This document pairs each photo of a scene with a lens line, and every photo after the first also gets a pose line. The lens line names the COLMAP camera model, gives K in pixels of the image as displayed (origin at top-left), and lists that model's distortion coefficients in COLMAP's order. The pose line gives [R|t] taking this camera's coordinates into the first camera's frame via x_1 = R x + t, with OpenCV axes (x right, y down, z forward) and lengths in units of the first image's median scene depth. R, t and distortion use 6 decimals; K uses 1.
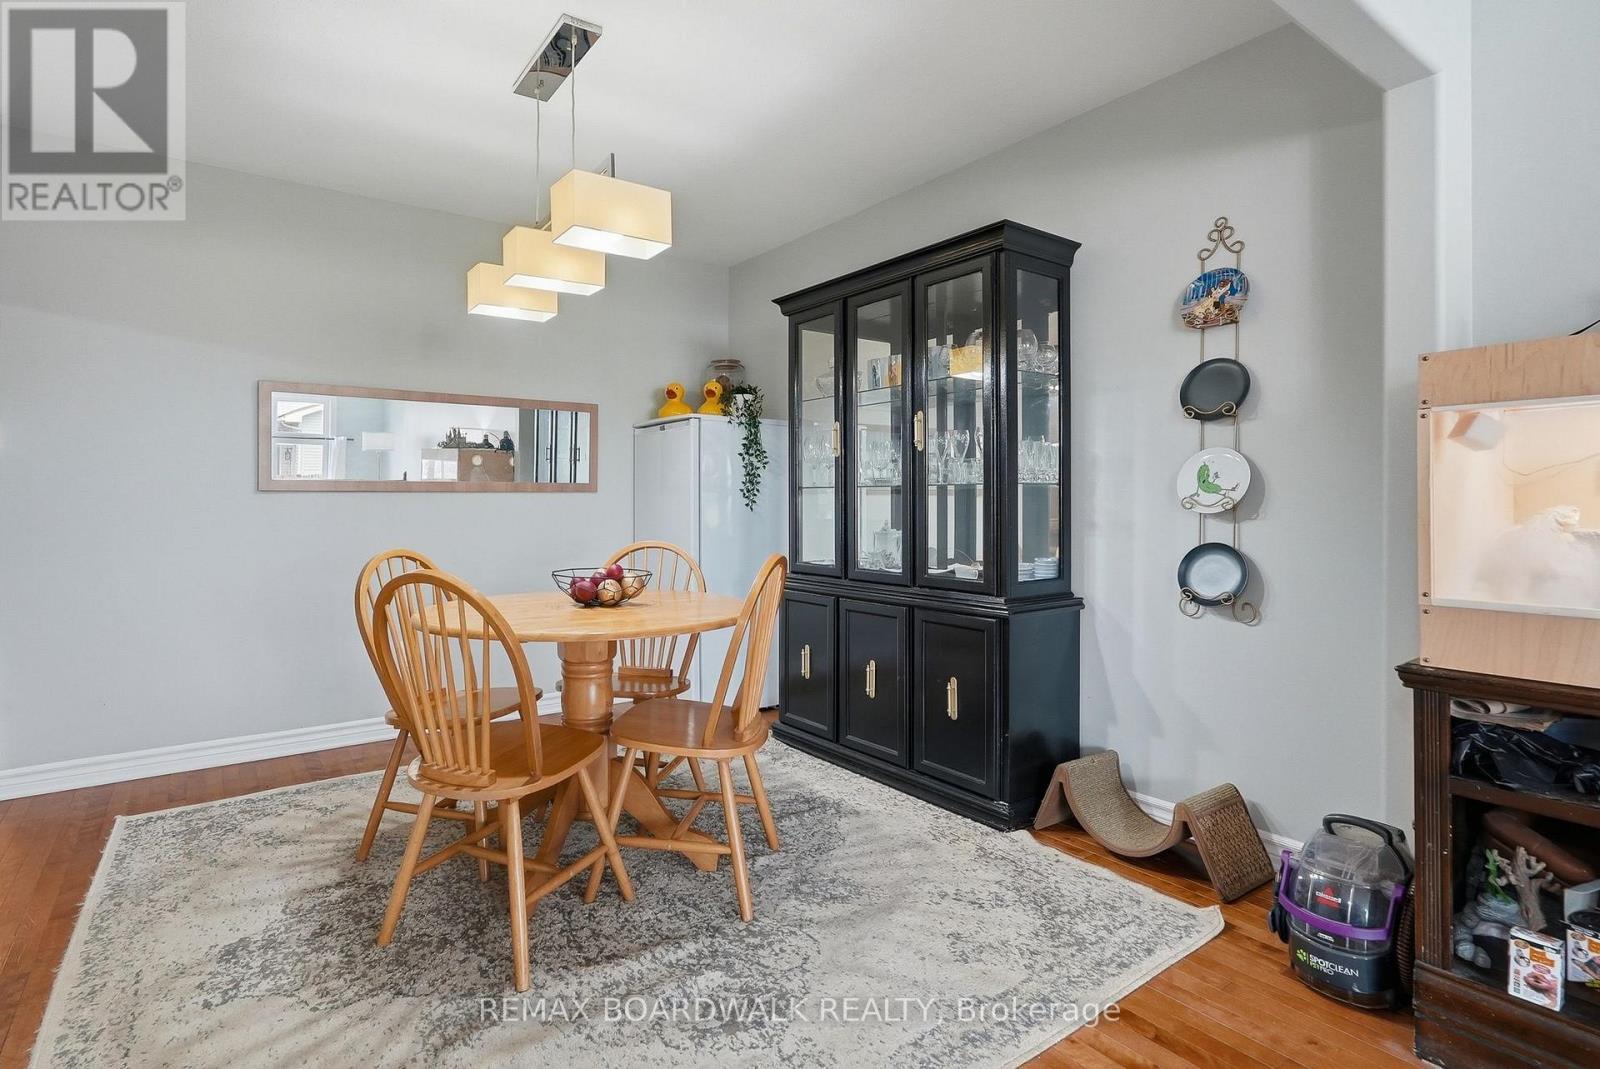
lens RADIAL K [[795.1, 0, 739.5], [0, 795.1, 501.8], [0, 0, 1]] dist [-0.004534, -0.000989]
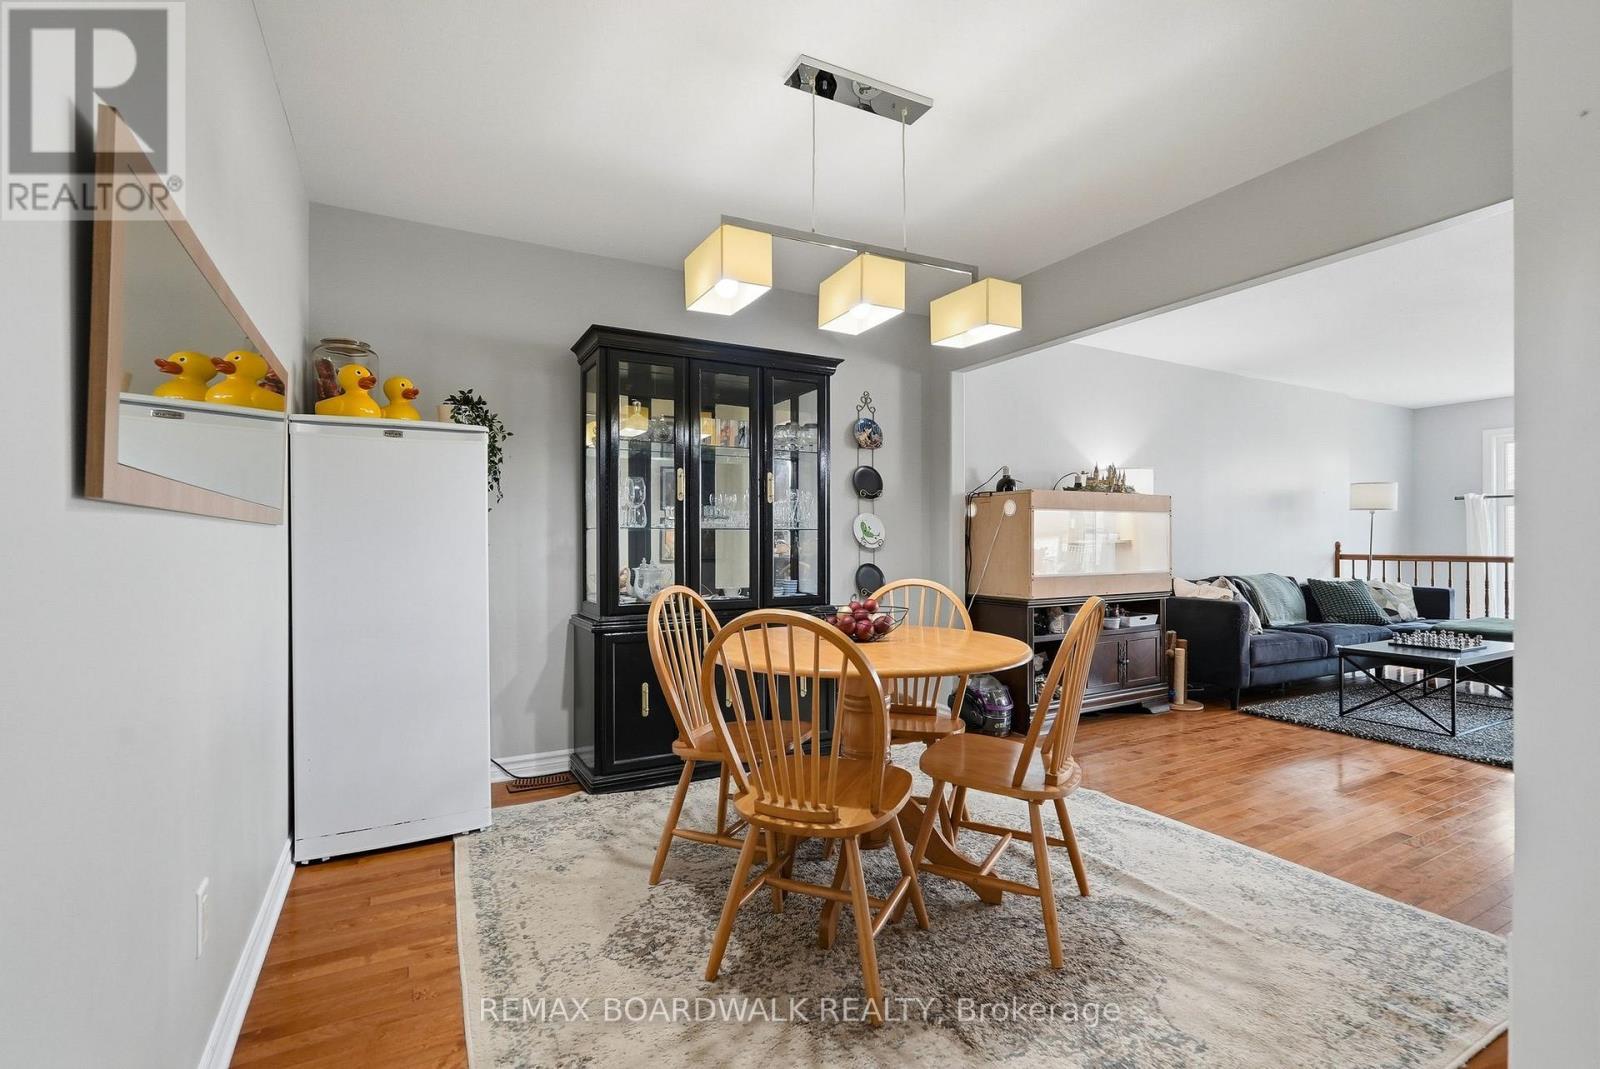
lens RADIAL K [[733.6, 0, 810.6], [0, 733.6, 537.1], [0, 0, 1]] dist [-0.003427, 0.002159]
pose [[0.082604, 0.004064, 0.996574, -0.966591], [0.002182, 0.999989, -0.004259, -0.003380], [-0.996580, 0.002526, 0.082595, 0.834209]]
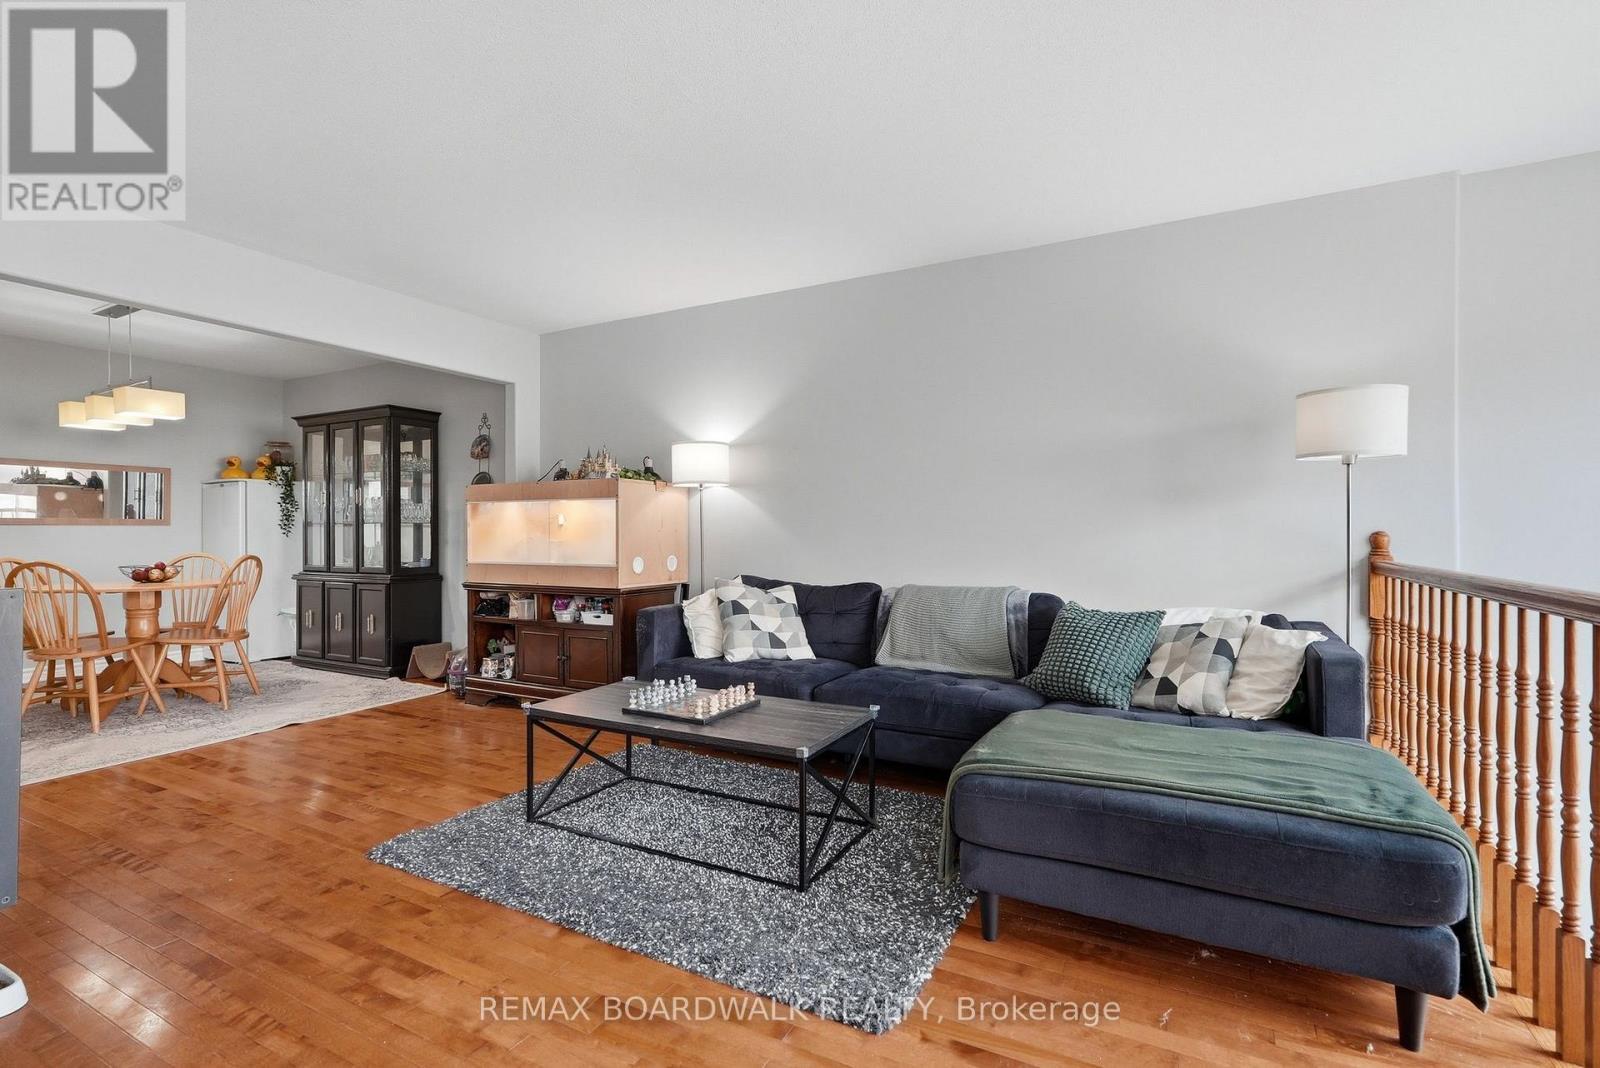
lens RADIAL K [[733.6, 0, 801.5], [0, 733.6, 530.8], [0, 0, 1]] dist [-0.003427, 0.002159]
pose [[0.887558, 0.000020, 0.460696, 0.367118], [0.001094, 0.999997, -0.002152, 0.003646], [-0.460694, 0.002414, 0.887556, -1.196444]]
